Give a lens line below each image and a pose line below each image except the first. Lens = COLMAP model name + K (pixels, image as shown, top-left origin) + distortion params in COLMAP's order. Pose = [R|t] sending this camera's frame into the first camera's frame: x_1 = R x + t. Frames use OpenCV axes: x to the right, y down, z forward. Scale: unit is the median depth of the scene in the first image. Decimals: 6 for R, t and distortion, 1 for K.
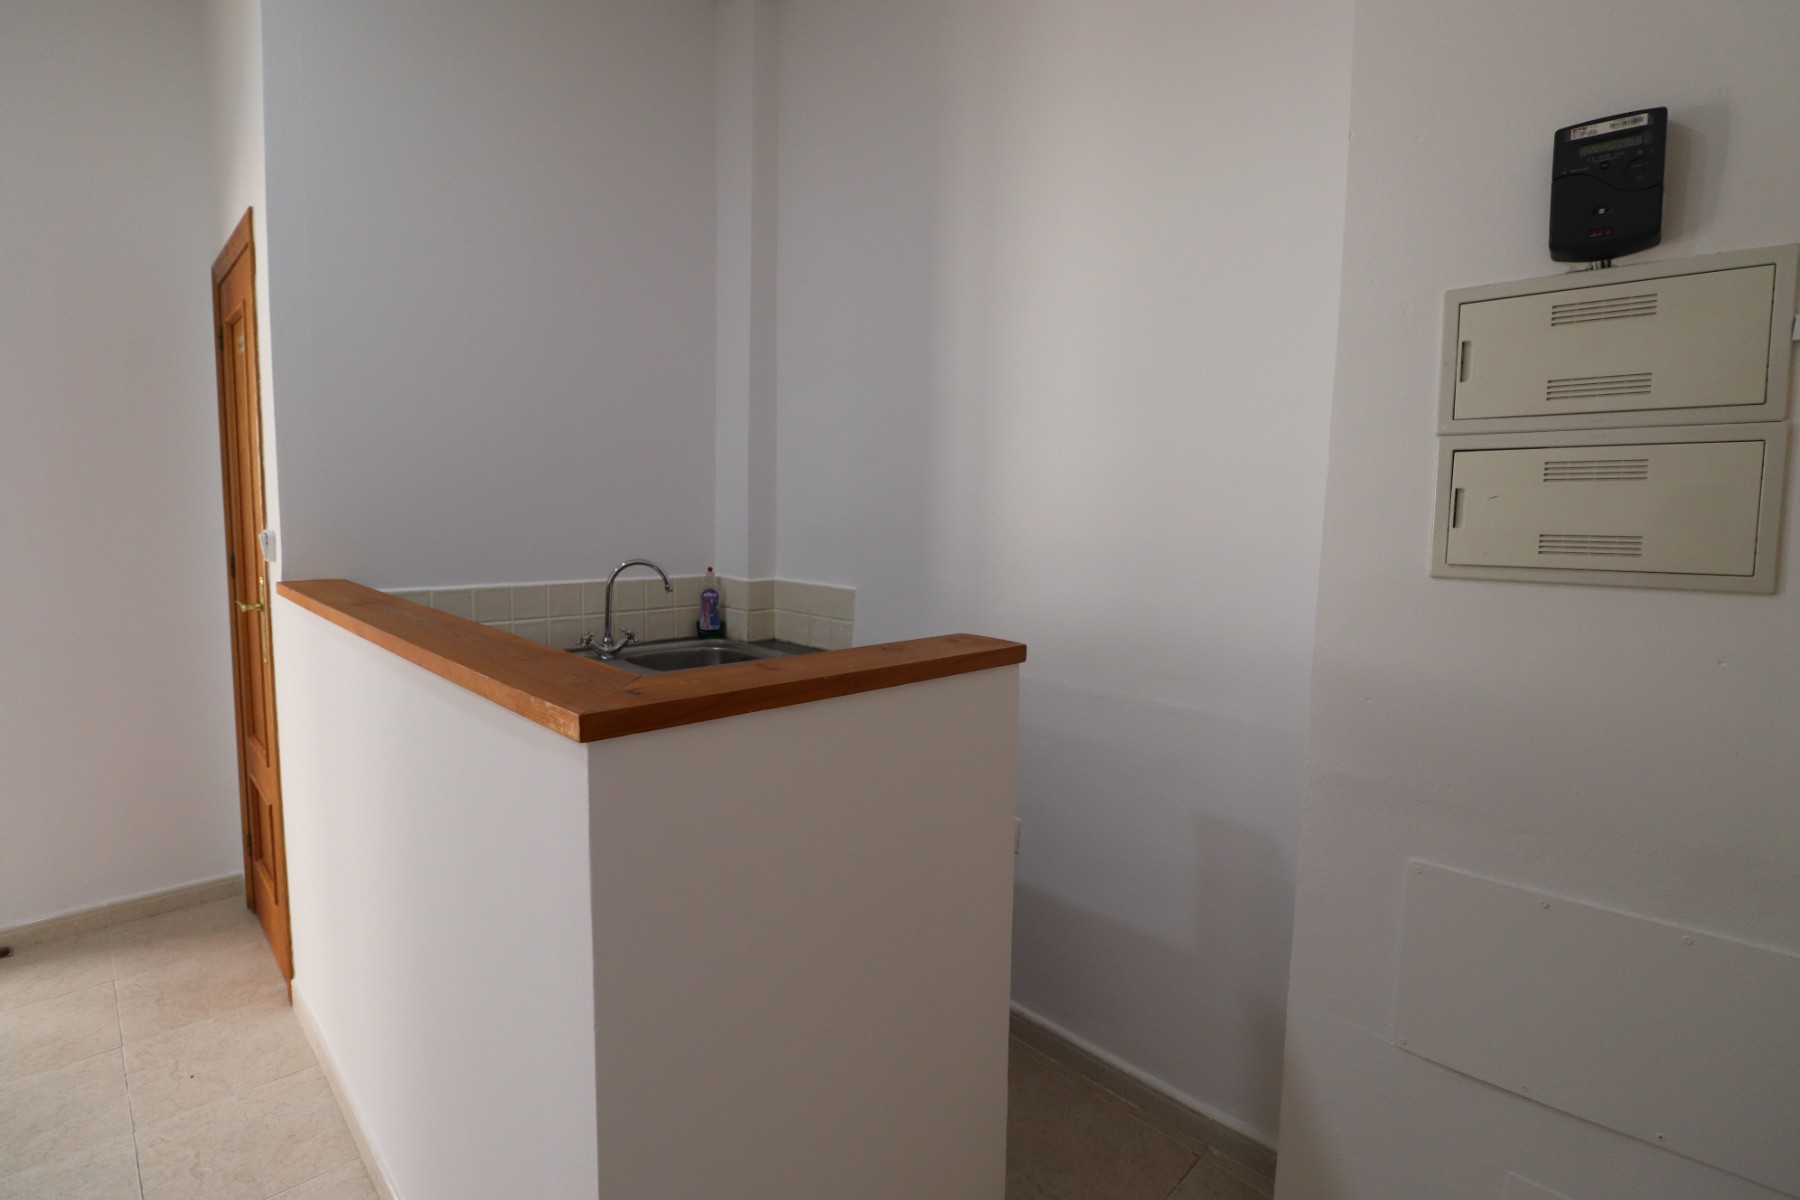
lens RADIAL K [[838.0, 0, 896.6], [0, 838.0, 587.9], [0, 0, 1]] dist [-0.011208, -0.002534]
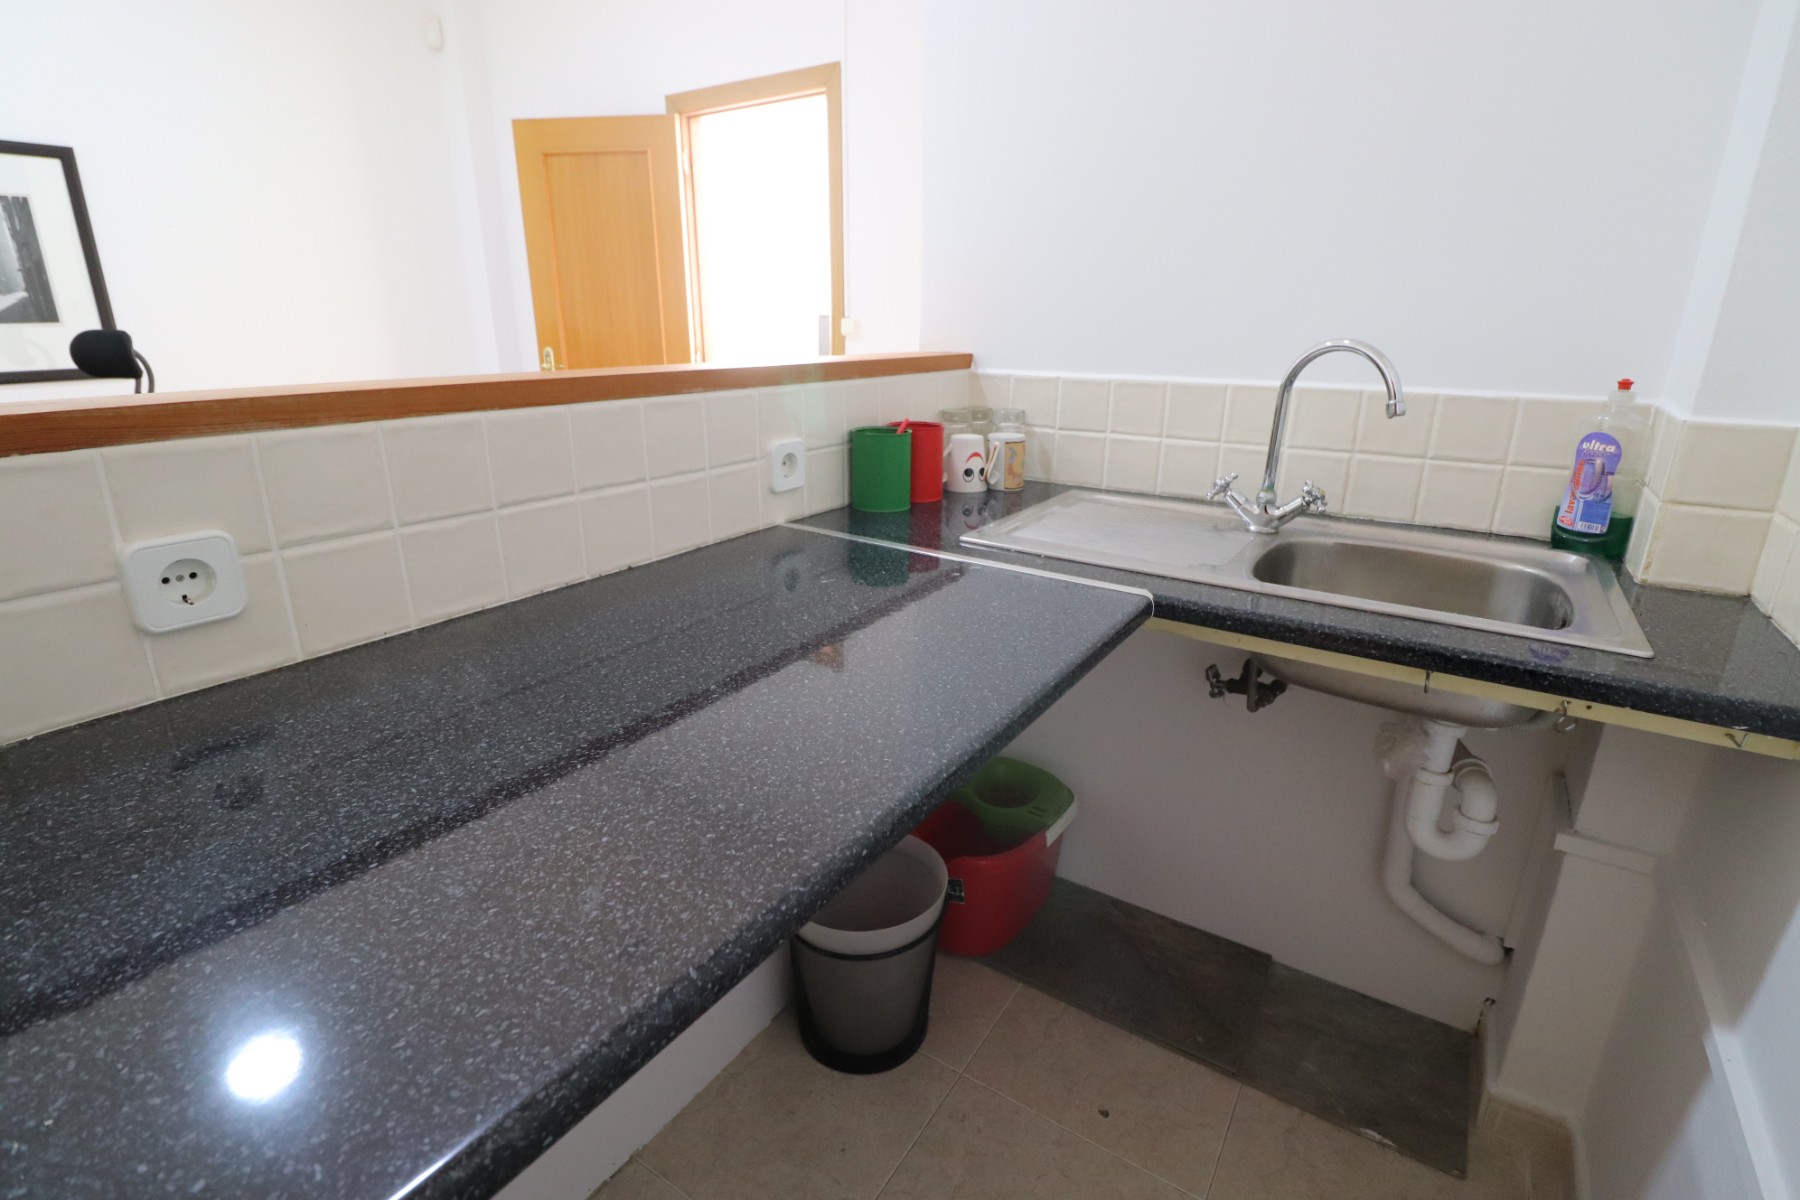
lens RADIAL K [[838.0, 0, 900.5], [0, 838.0, 597.1], [0, 0, 1]] dist [-0.011208, -0.002534]
pose [[0.191359, 0.295318, -0.936039, 0.133301], [-0.088914, 0.954957, 0.283110, -0.007527], [0.977485, 0.029052, 0.208998, 0.667134]]
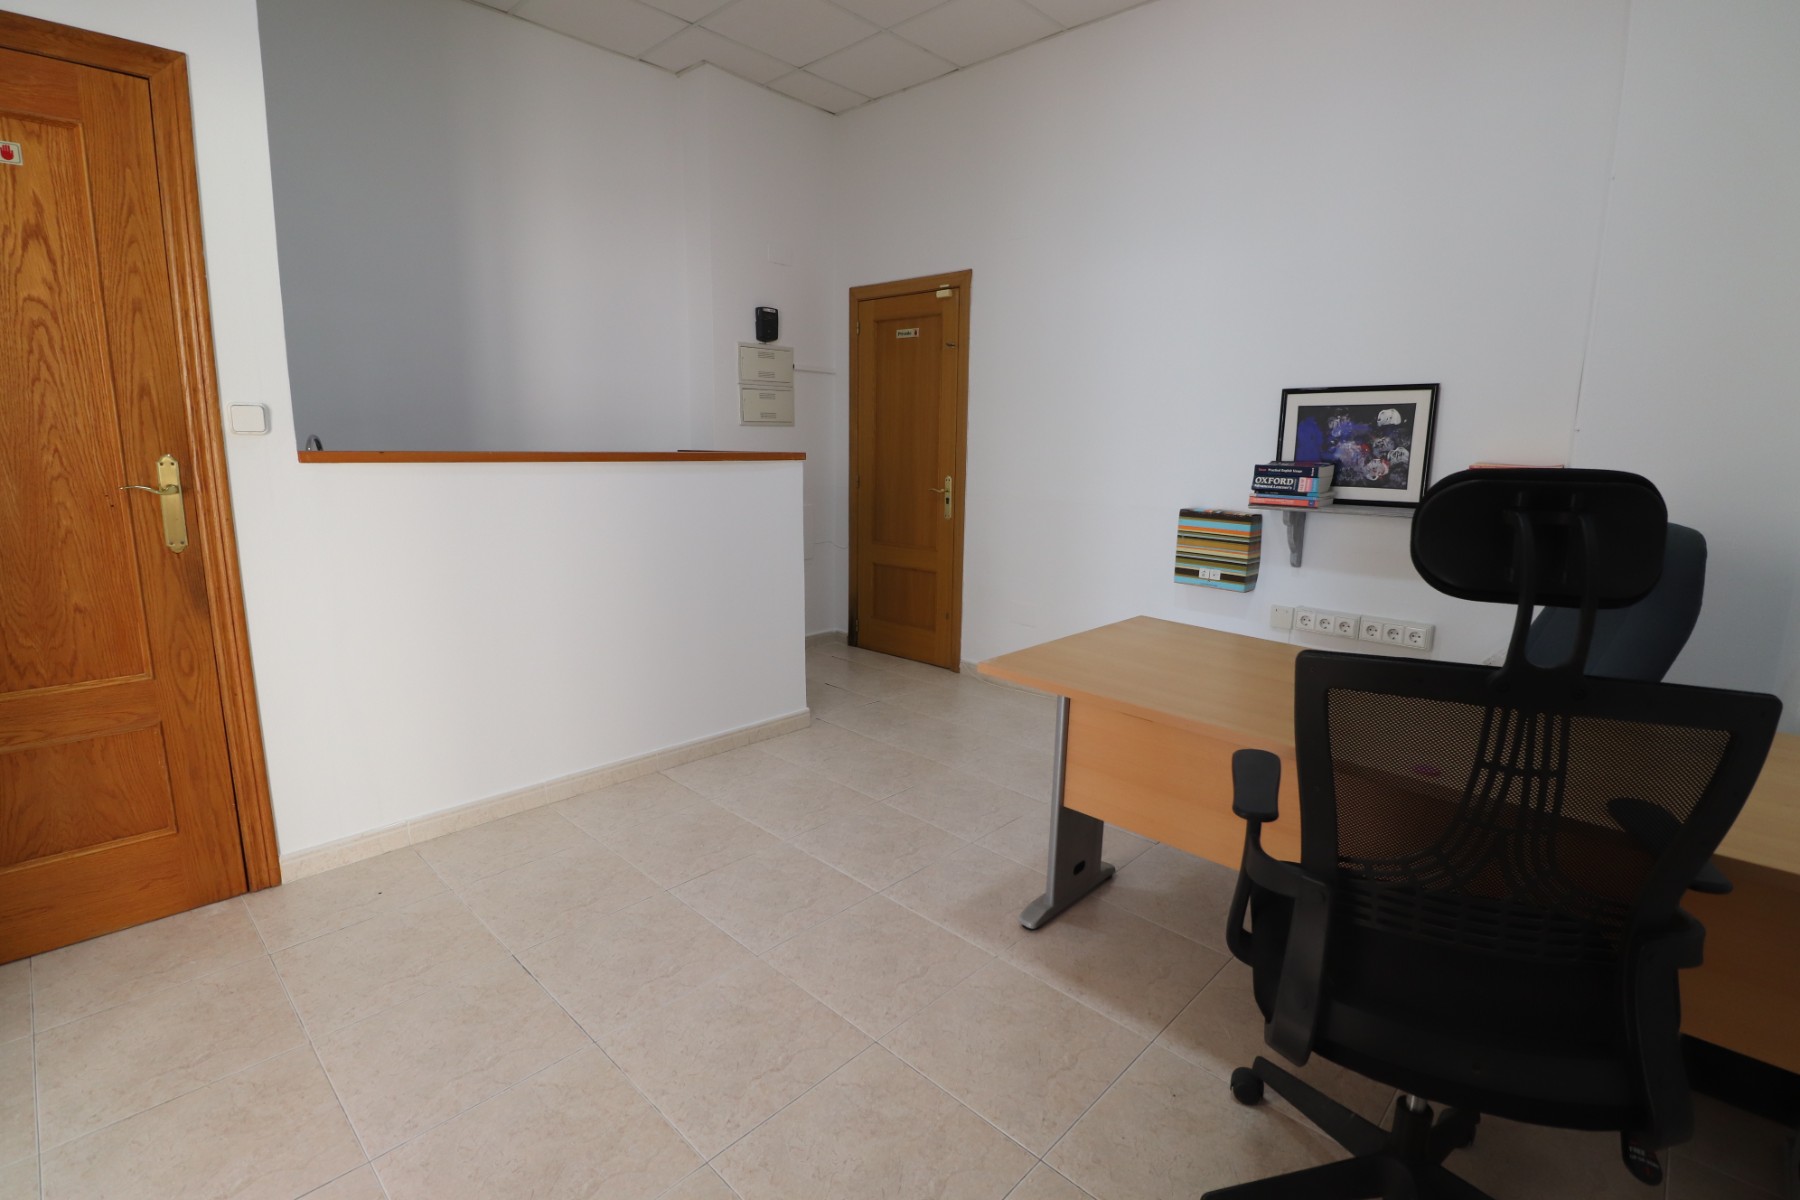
lens RADIAL K [[838.0, 0, 900.3], [0, 838.0, 591.9], [0, 0, 1]] dist [-0.011208, -0.002534]
pose [[-0.017578, -0.206332, 0.978324, -1.577687], [0.063707, 0.976256, 0.207041, -0.007583], [-0.997814, 0.065966, -0.004016, 0.211906]]
